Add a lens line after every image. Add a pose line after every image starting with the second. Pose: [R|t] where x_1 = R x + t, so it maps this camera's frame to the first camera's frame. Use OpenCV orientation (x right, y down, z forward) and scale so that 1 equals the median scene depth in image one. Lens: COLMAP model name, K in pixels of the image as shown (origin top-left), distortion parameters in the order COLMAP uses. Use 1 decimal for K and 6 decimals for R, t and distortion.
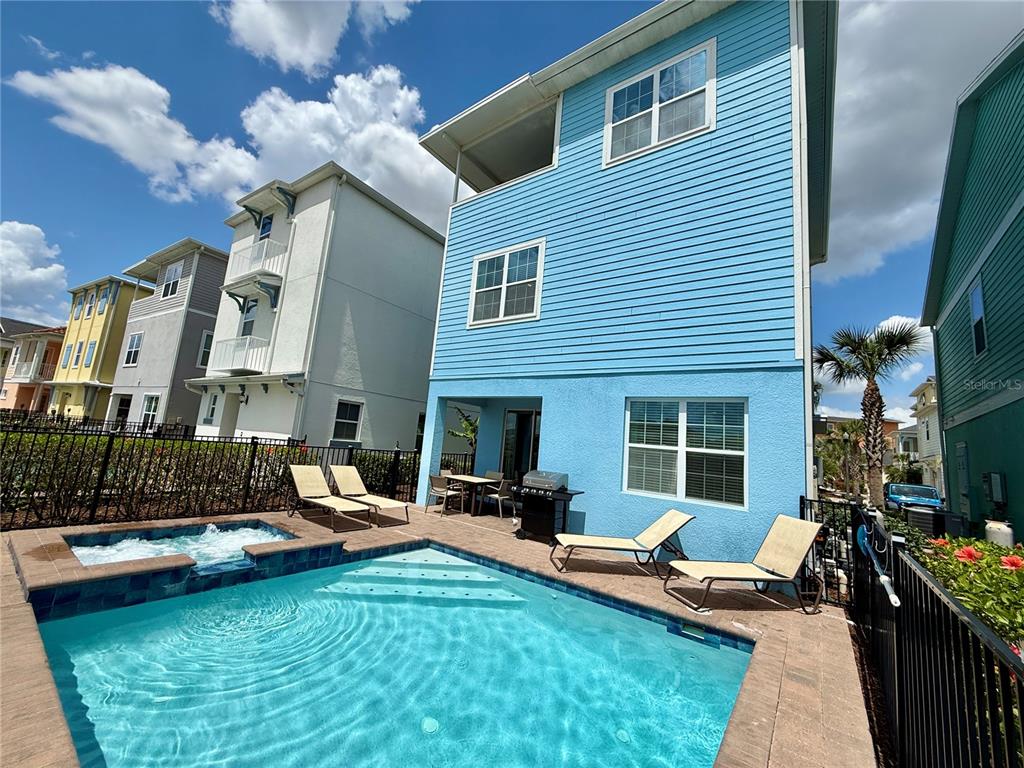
lens RADIAL K [[408.1, 0, 509.0], [0, 408.1, 383.4], [0, 0, 1]] dist [0.000087, -0.000082]
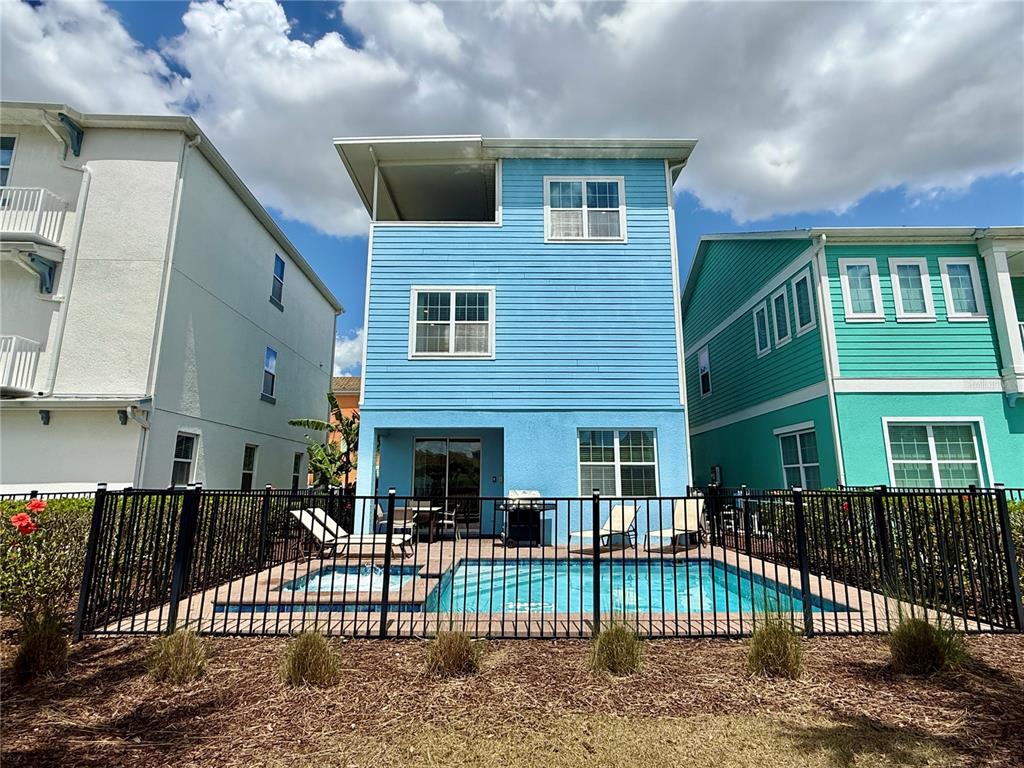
lens RADIAL K [[512.6, 0, 514.4], [0, 512.6, 387.0], [0, 0, 1]] dist [-0.001950, -0.000768]
pose [[0.794851, 0.024029, 0.606329, -0.748083], [-0.019227, 0.999711, -0.014413, -0.059401], [-0.606500, -0.000201, 0.795084, -0.173764]]
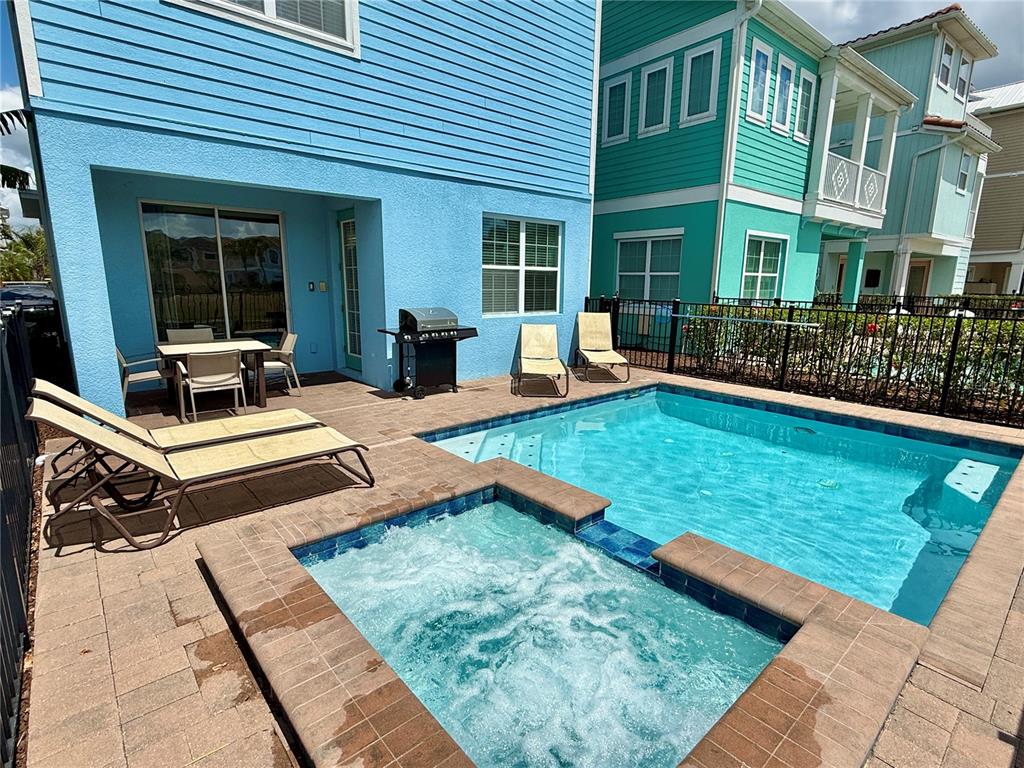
lens RADIAL K [[513.0, 0, 509.1], [0, 513.0, 384.2], [0, 0, 1]] dist [-0.000594, -0.000571]
pose [[0.217168, -0.277713, 0.935796, -0.703295], [-0.135794, 0.940758, 0.310699, 0.026457], [-0.966643, -0.194549, 0.166591, 0.572836]]
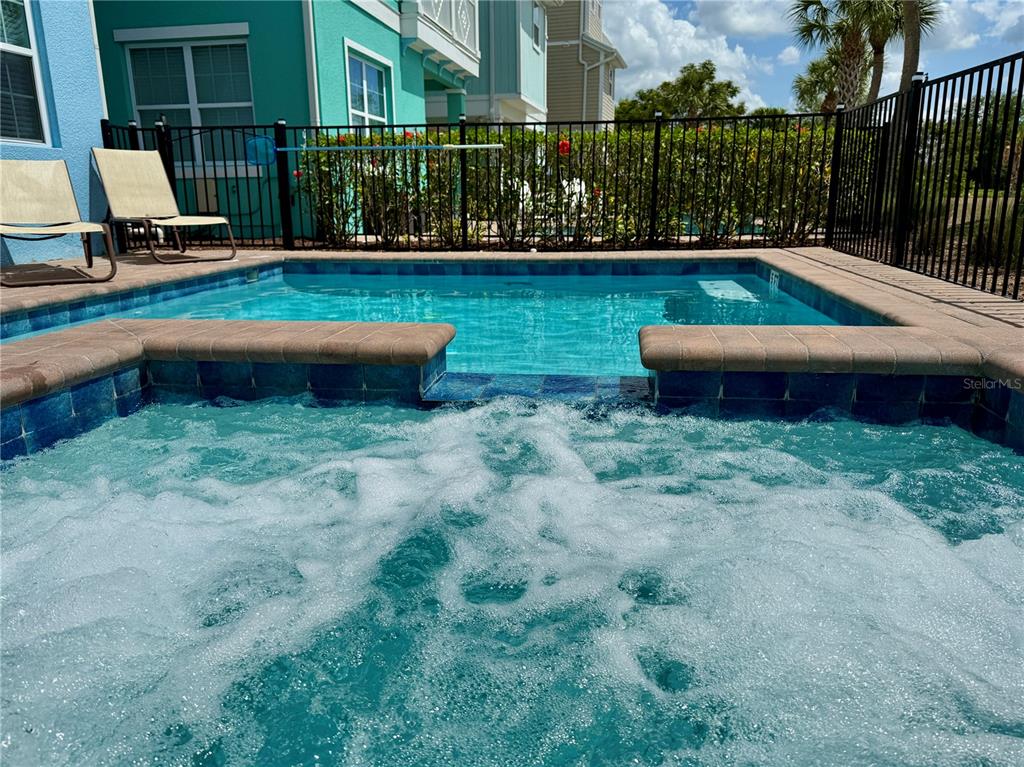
lens RADIAL K [[754.5, 0, 512.0], [0, 754.5, 383.5], [0, 0, 1]] dist [0.001108, -0.006105]
pose [[-0.479691, -0.289620, 0.828261, -0.569962], [-0.159000, 0.957019, 0.242557, 0.180265], [-0.862911, -0.015341, -0.505123, 0.661842]]
